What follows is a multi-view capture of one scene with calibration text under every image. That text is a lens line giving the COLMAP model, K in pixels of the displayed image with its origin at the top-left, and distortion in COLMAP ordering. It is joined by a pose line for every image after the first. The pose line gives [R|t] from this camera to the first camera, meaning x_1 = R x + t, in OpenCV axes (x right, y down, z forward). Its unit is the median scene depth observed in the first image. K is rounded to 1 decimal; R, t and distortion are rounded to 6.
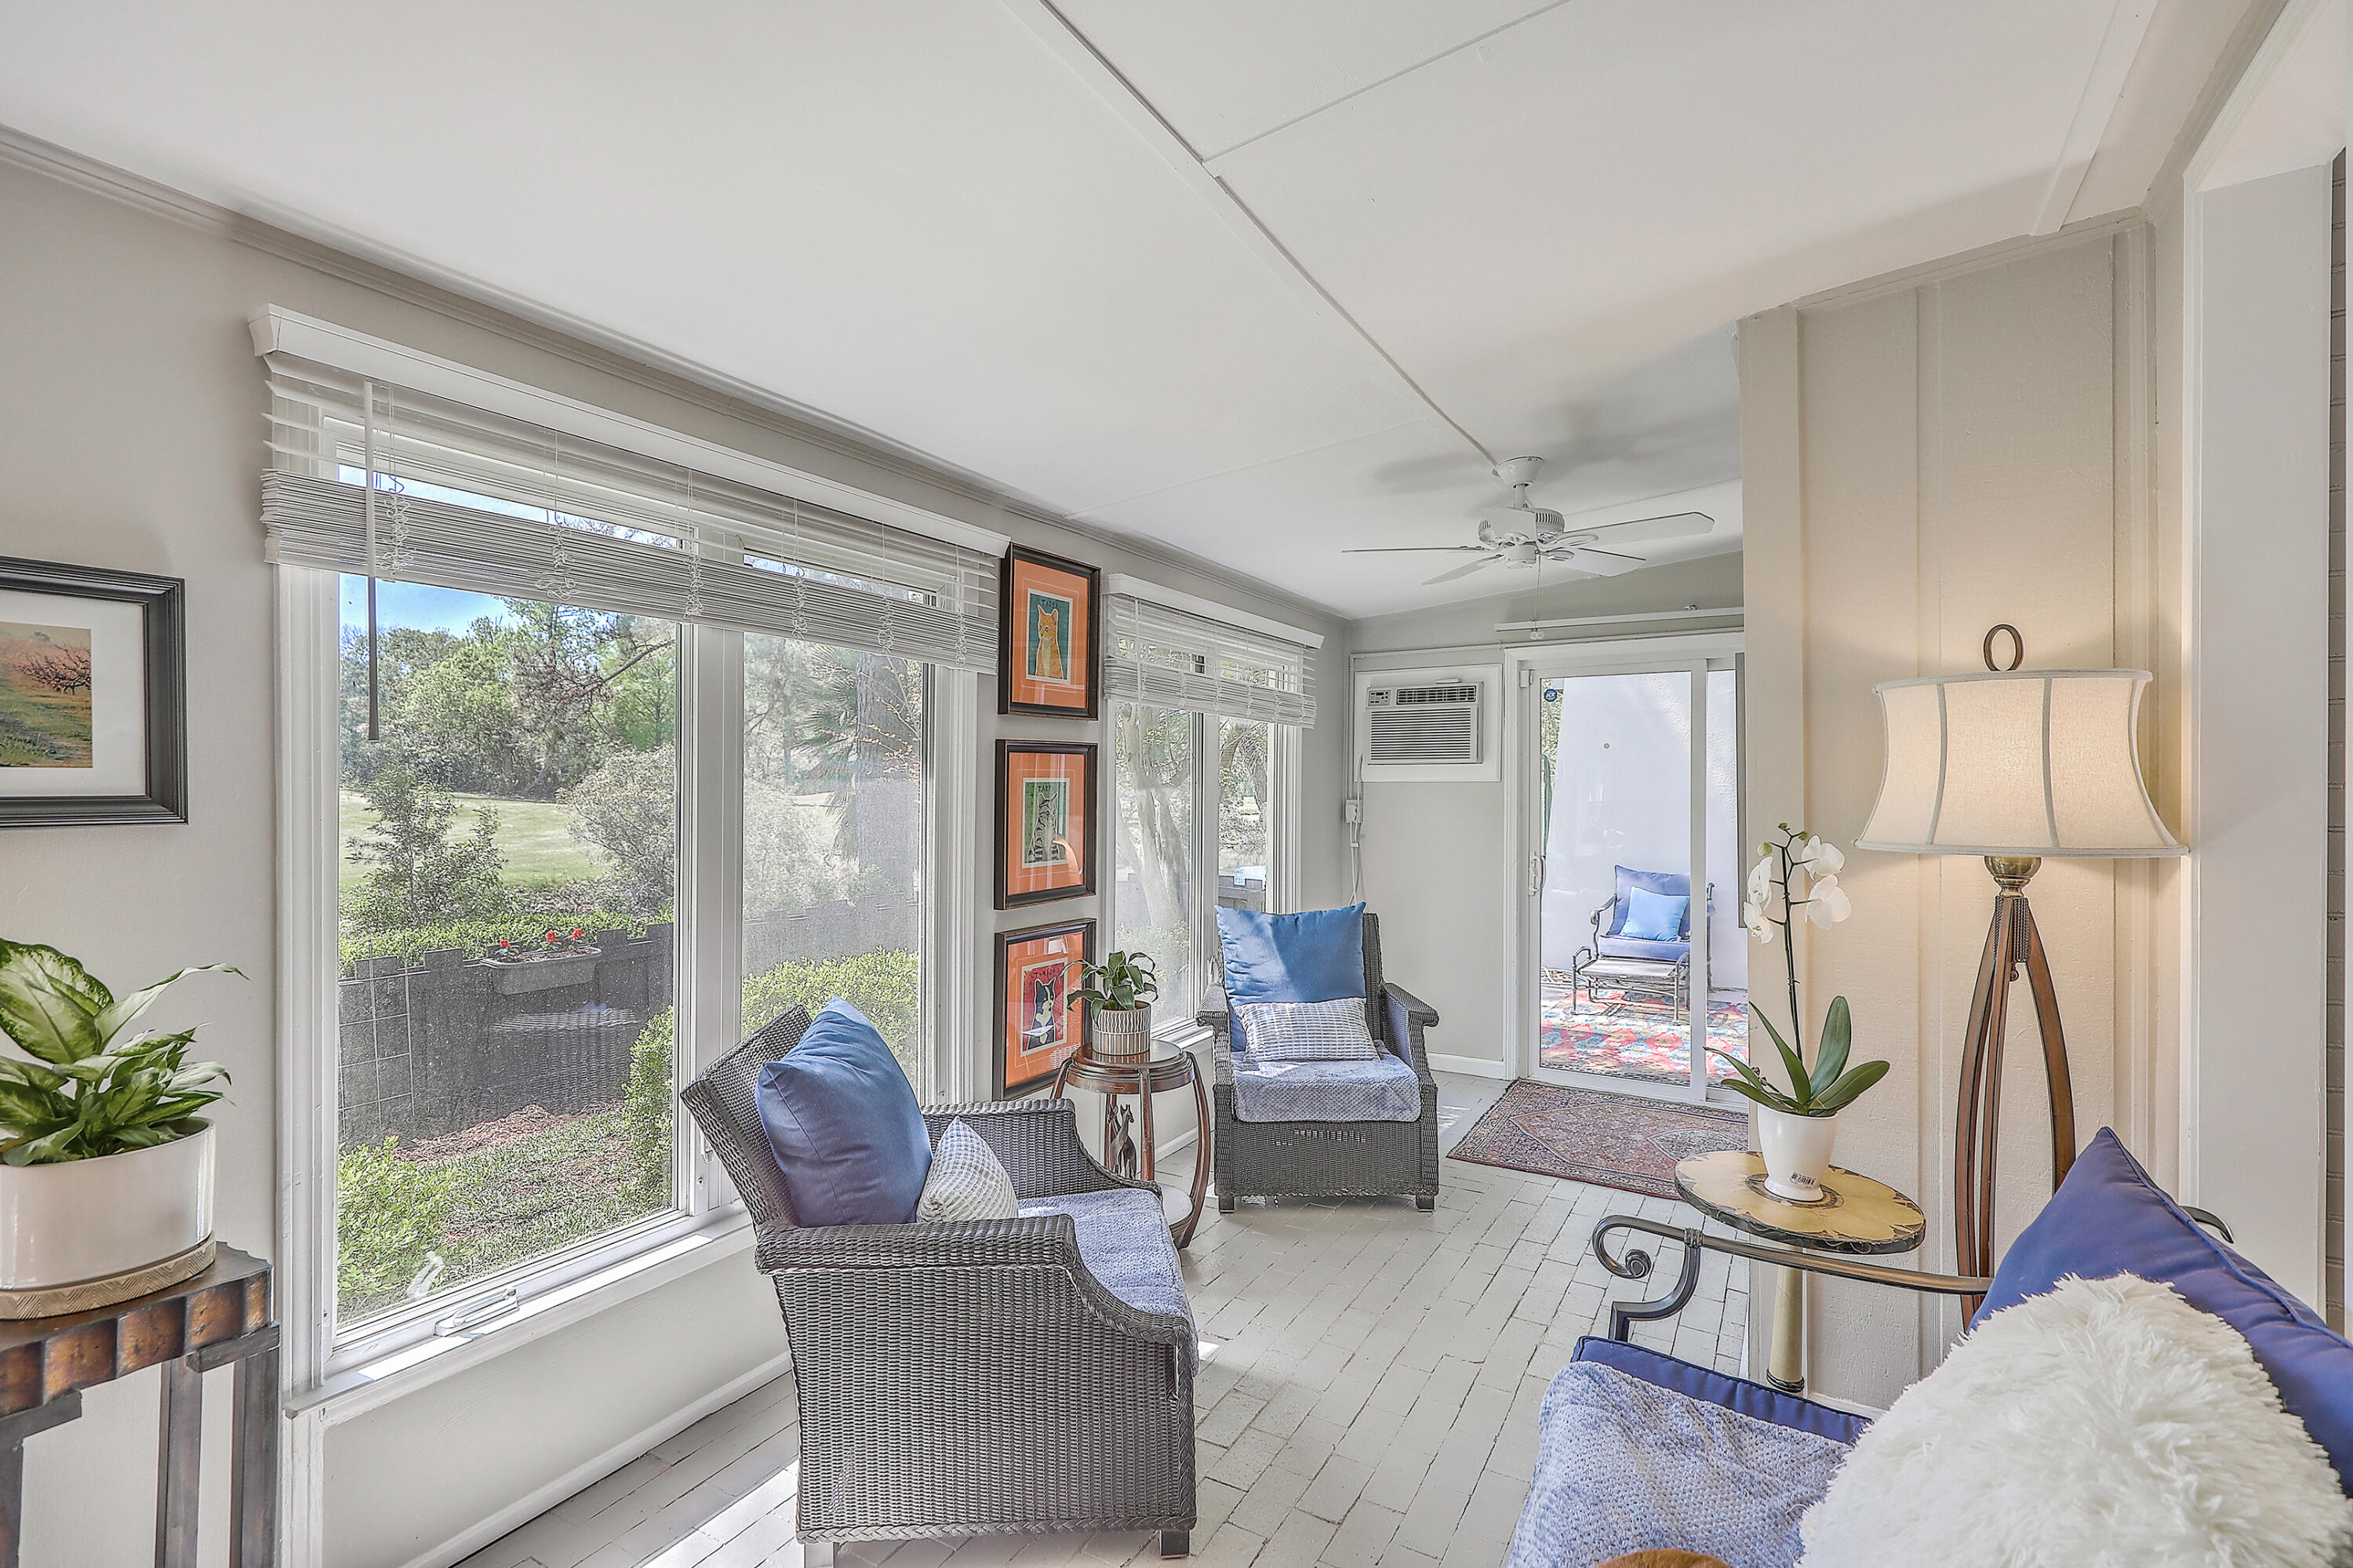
lens RADIAL K [[1029.5, 0, 1176.5], [0, 1029.5, 784.0], [0, 0, 1]] dist [-0.000255, -0.000103]
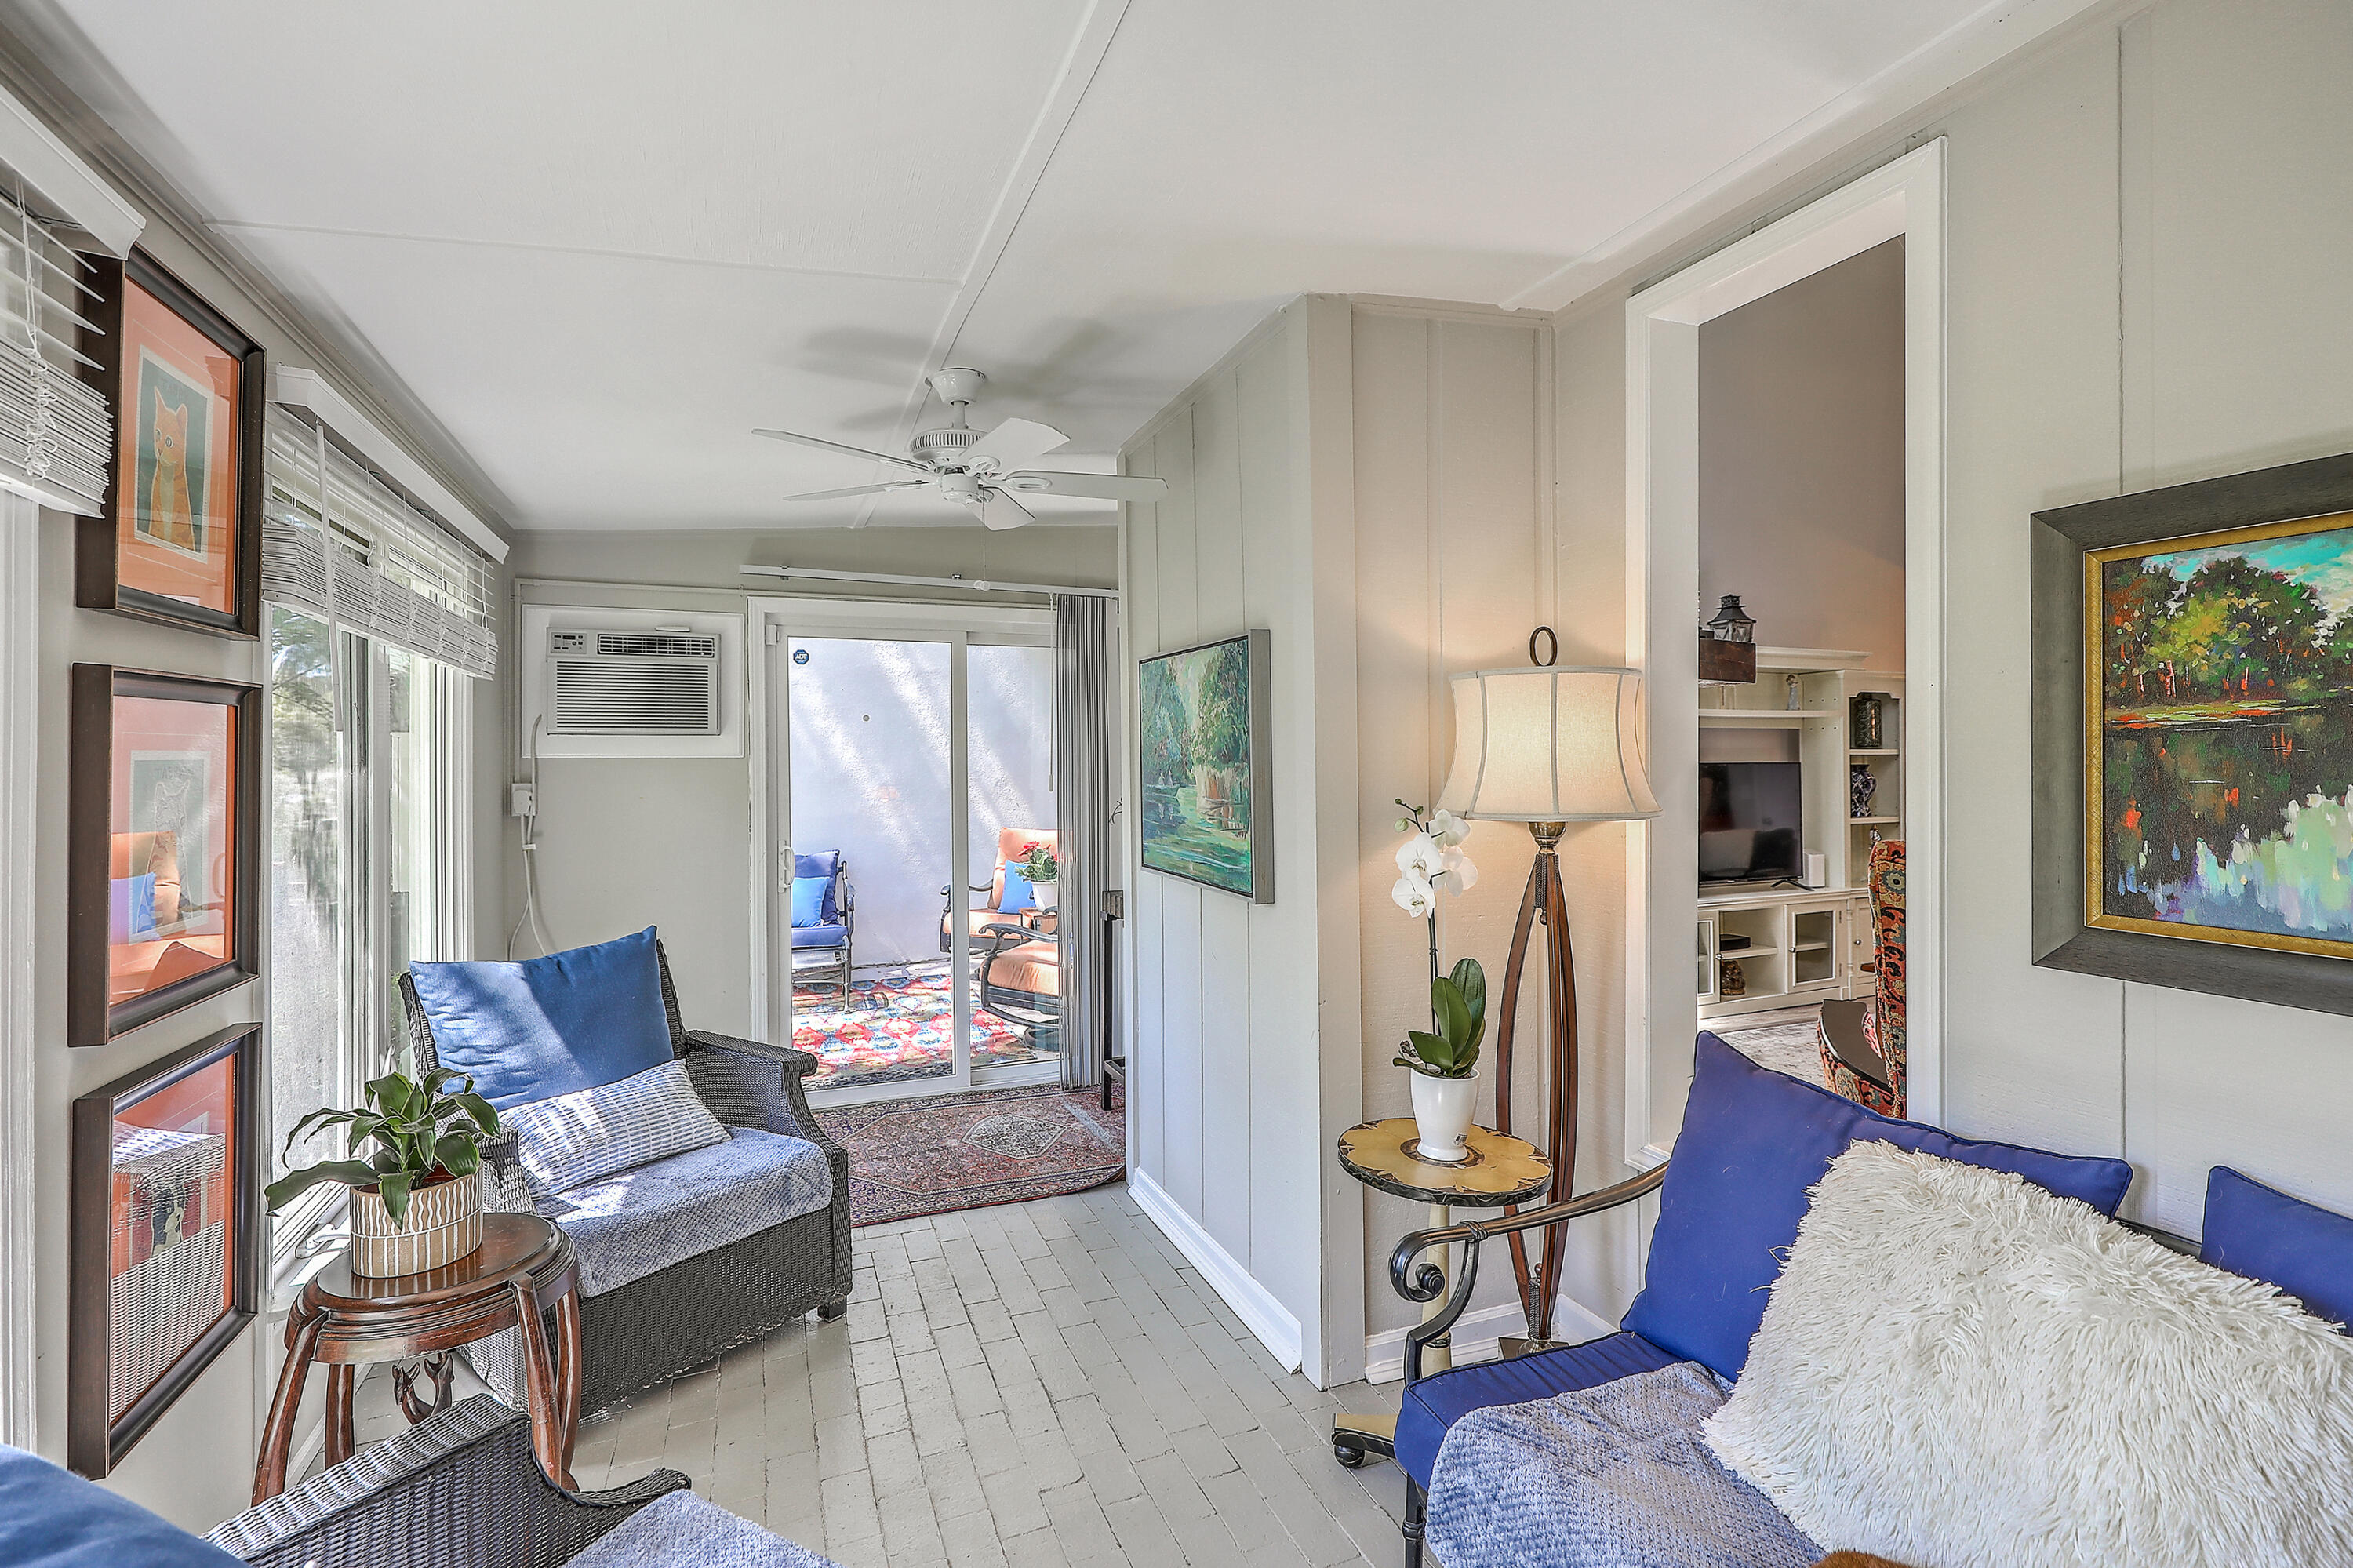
lens RADIAL K [[1071.9, 0, 1177.4], [0, 1071.9, 767.6], [0, 0, 1]] dist [0.000241, -0.000209]
pose [[0.601693, -0.007469, 0.798693, -0.231439], [0.001672, 0.999966, 0.008092, -0.001269], [-0.798726, -0.003533, 0.601685, 0.307460]]
